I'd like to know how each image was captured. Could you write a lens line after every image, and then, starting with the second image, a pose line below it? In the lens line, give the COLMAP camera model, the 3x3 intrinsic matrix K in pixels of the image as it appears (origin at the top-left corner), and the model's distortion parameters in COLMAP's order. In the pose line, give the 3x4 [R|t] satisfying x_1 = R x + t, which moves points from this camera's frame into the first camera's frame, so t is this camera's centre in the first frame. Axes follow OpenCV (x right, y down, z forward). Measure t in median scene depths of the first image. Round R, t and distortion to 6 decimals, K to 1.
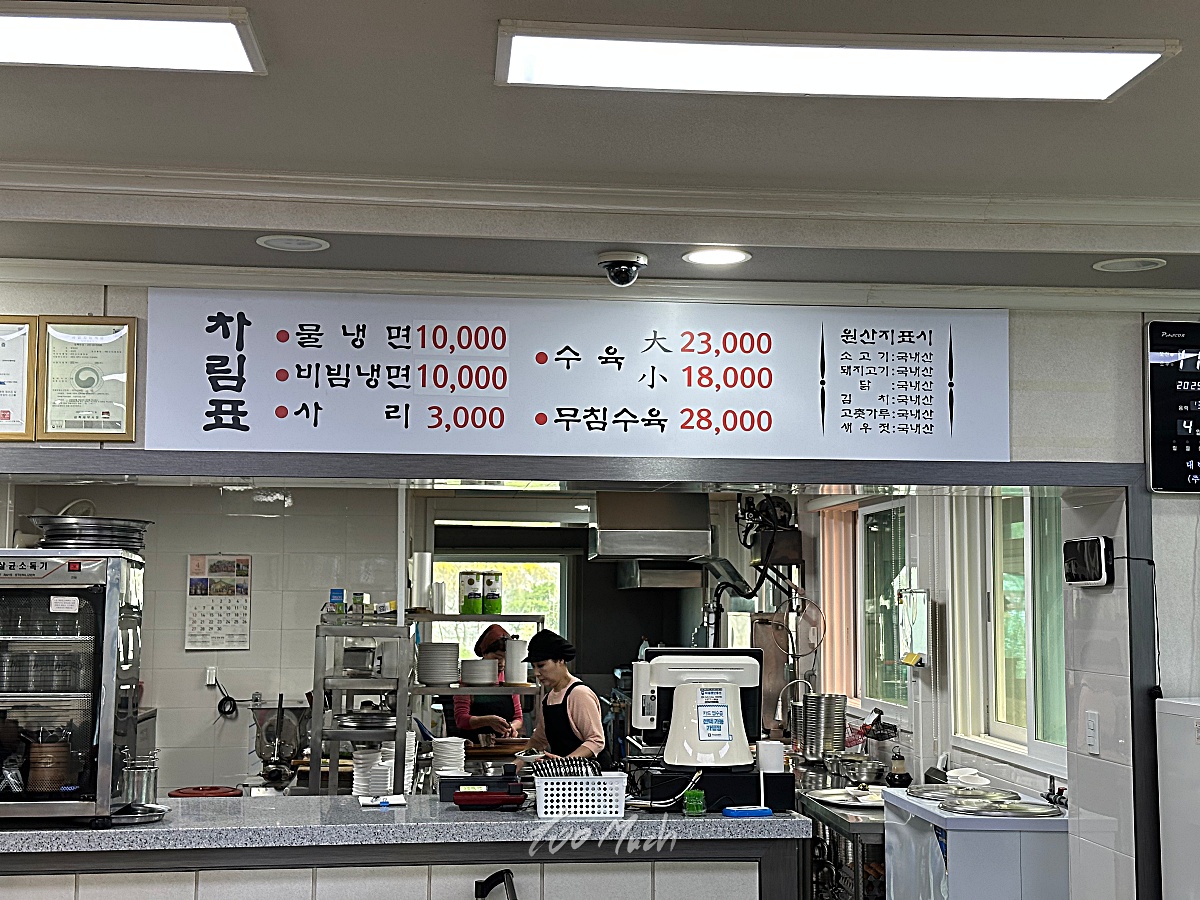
lens RADIAL K [[1667.8, 0, 601.3], [0, 1667.8, 448.9], [0, 0, 1]] dist [0.017501, 0.000000]
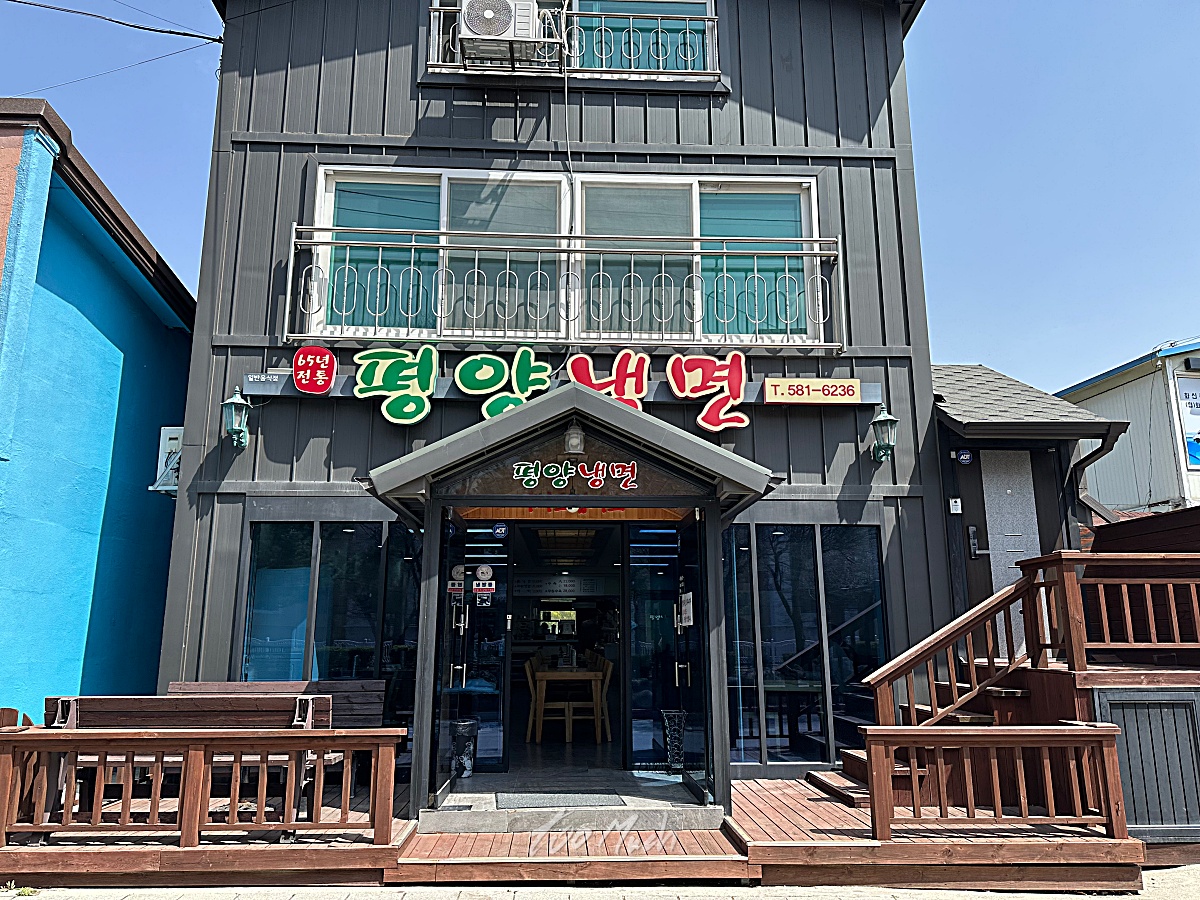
lens RADIAL K [[845.2, 0, 600.0], [0, 845.2, 451.2], [0, 0, 1]] dist [-0.005865, -0.006575]
pose [[0.999118, -0.011943, -0.040249, 0.409893], [0.006728, 0.991842, -0.127295, -0.171602], [0.041441, 0.126912, 0.991048, -3.254176]]
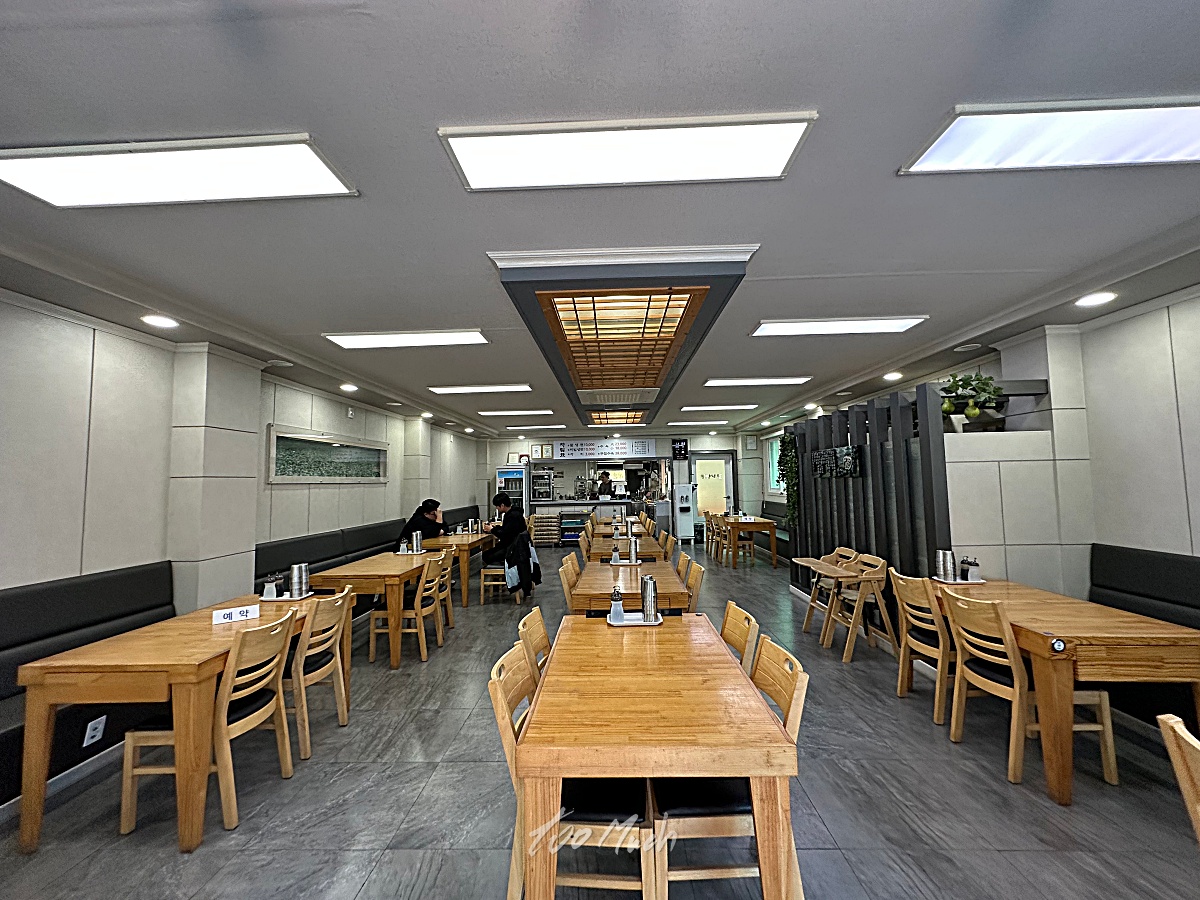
lens RADIAL K [[482.2, 0, 598.9], [0, 482.2, 449.1], [0, 0, 1]] dist [0.000003, 0.000000]
pose [[0.992612, -0.035787, -0.115937, 0.254791], [0.037615, 0.999200, 0.013618, -0.076456], [0.115356, -0.017879, 0.993163, -1.464634]]
